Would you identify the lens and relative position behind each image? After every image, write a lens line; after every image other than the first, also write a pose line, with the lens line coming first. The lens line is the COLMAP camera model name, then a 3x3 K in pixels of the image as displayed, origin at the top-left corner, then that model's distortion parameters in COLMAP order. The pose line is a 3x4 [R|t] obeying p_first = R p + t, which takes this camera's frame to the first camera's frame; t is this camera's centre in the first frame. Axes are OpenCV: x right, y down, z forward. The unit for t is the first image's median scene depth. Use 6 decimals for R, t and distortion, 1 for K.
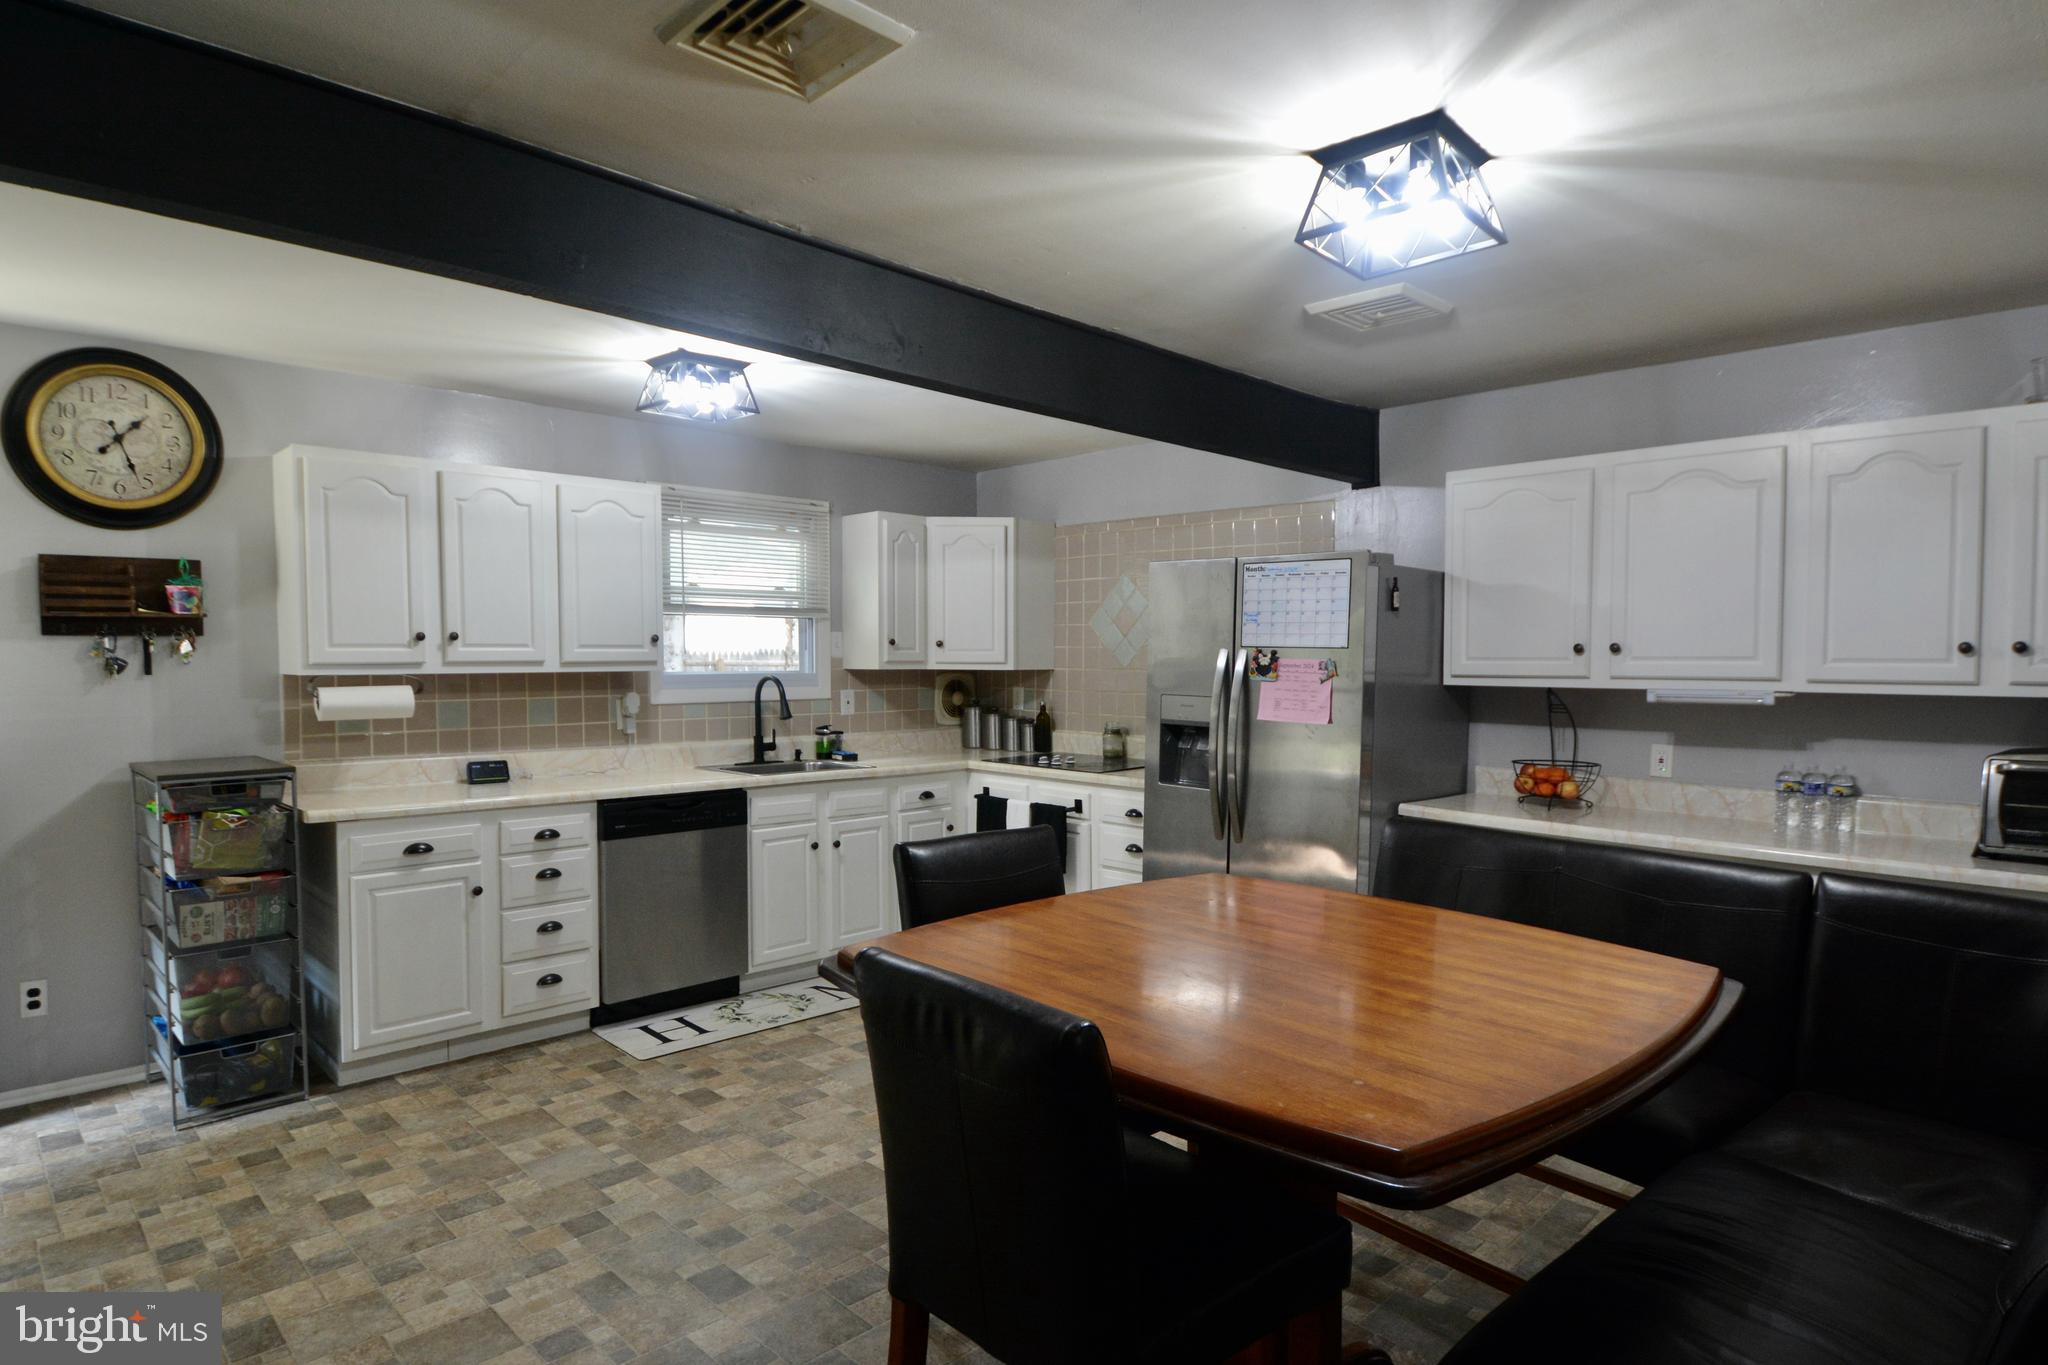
lens RADIAL K [[1108.3, 0, 1026.5], [0, 1108.3, 701.5], [0, 0, 1]] dist [0.023357, -0.031755]
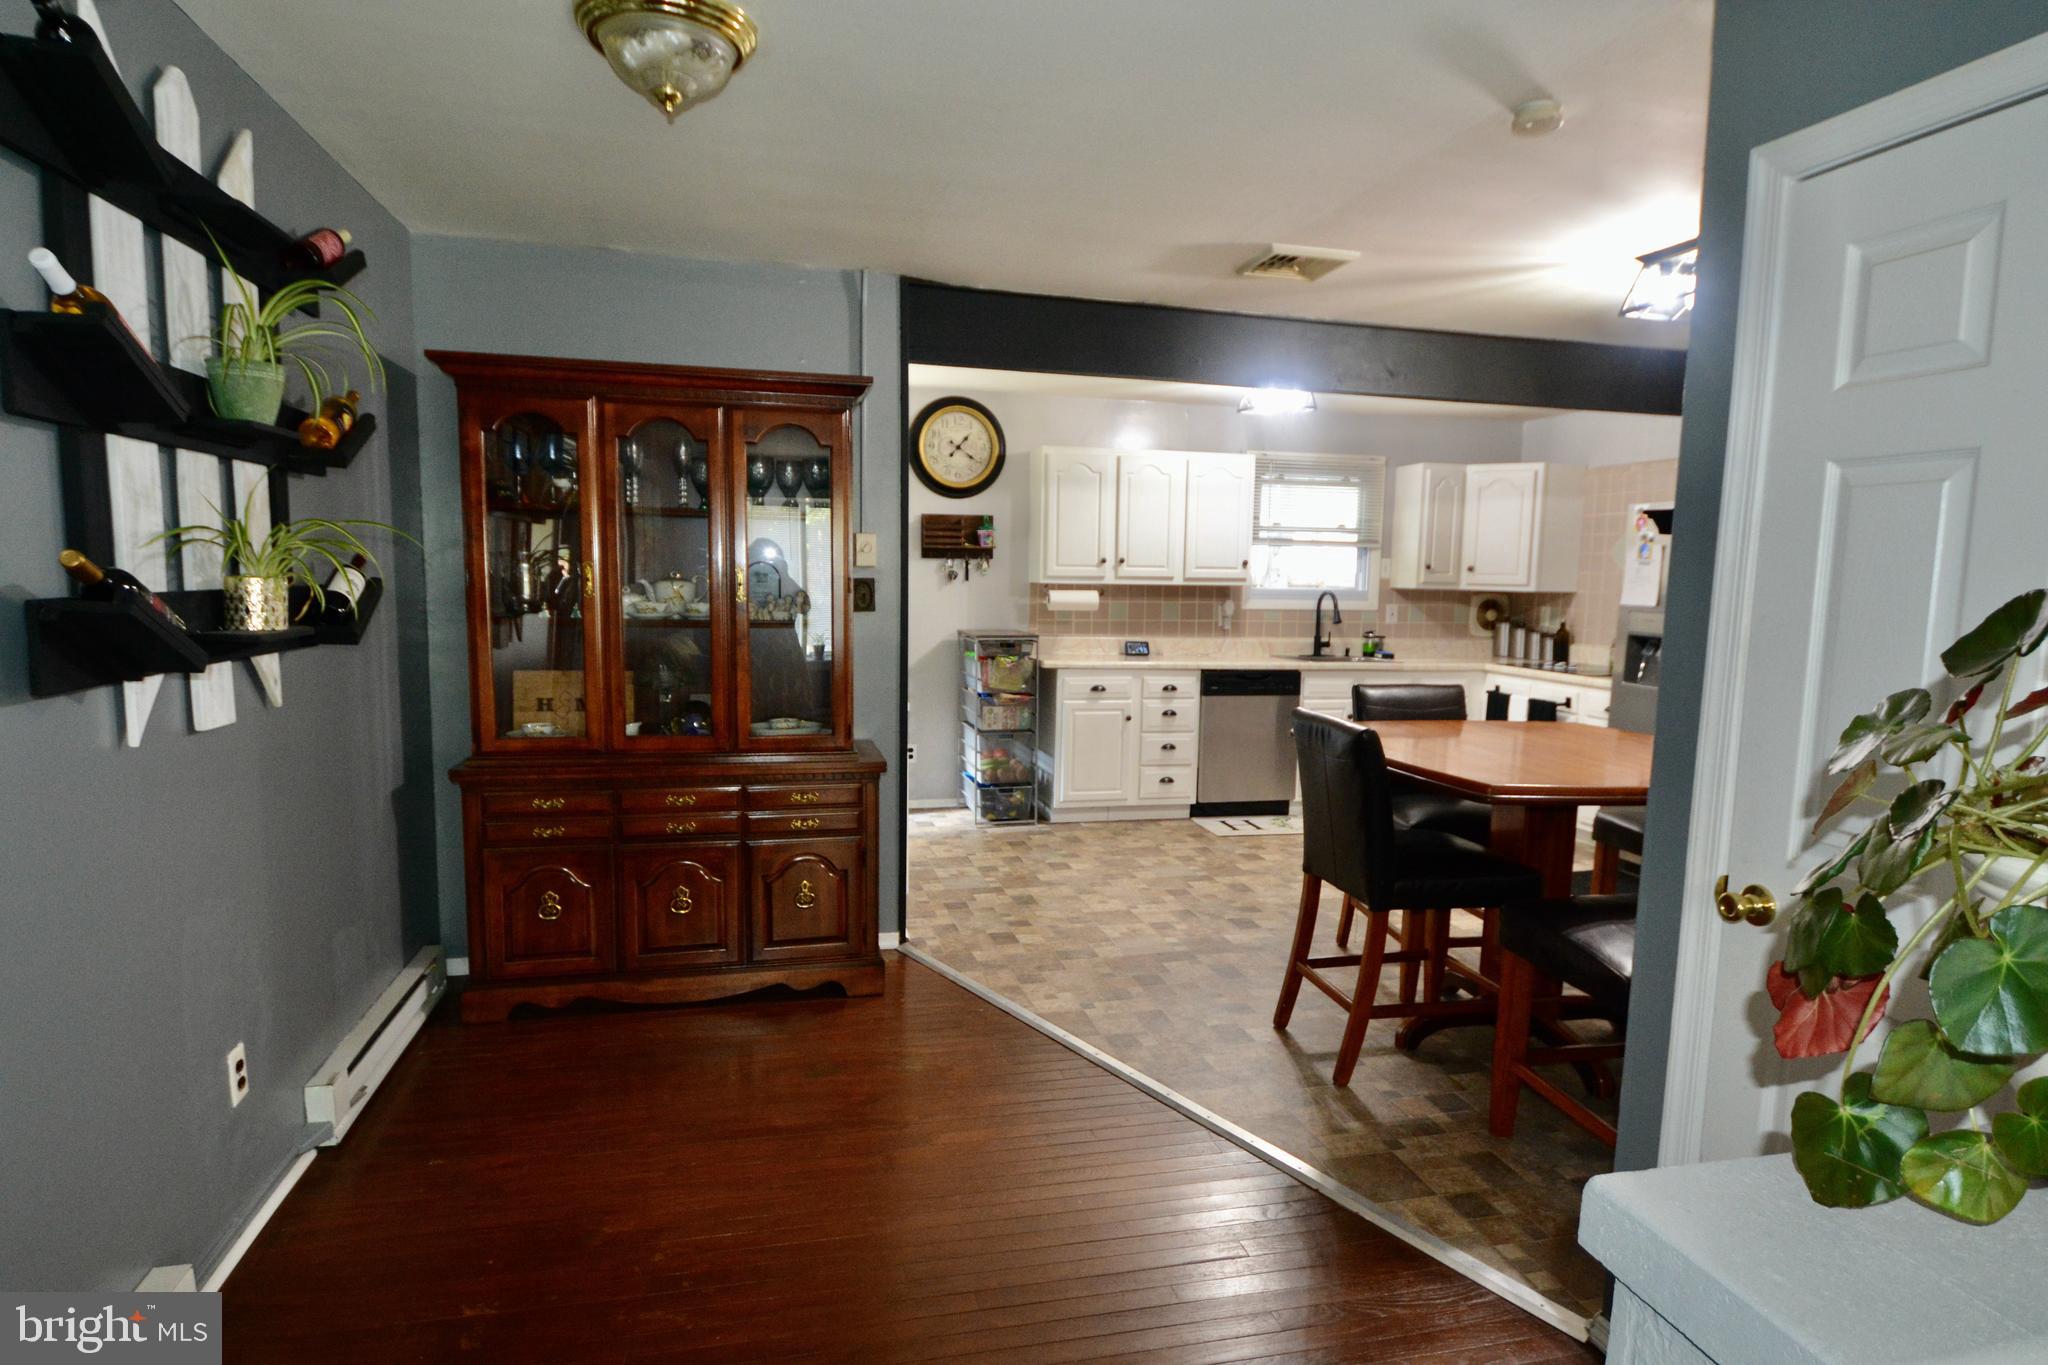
lens RADIAL K [[1108.3, 0, 1026.5], [0, 1108.3, 701.5], [0, 0, 1]] dist [0.023357, -0.031755]
pose [[0.854454, 0.073705, -0.514272, 0.200017], [-0.038513, 0.996148, 0.078778, 0.022664], [0.518097, -0.047506, 0.854002, -0.436629]]
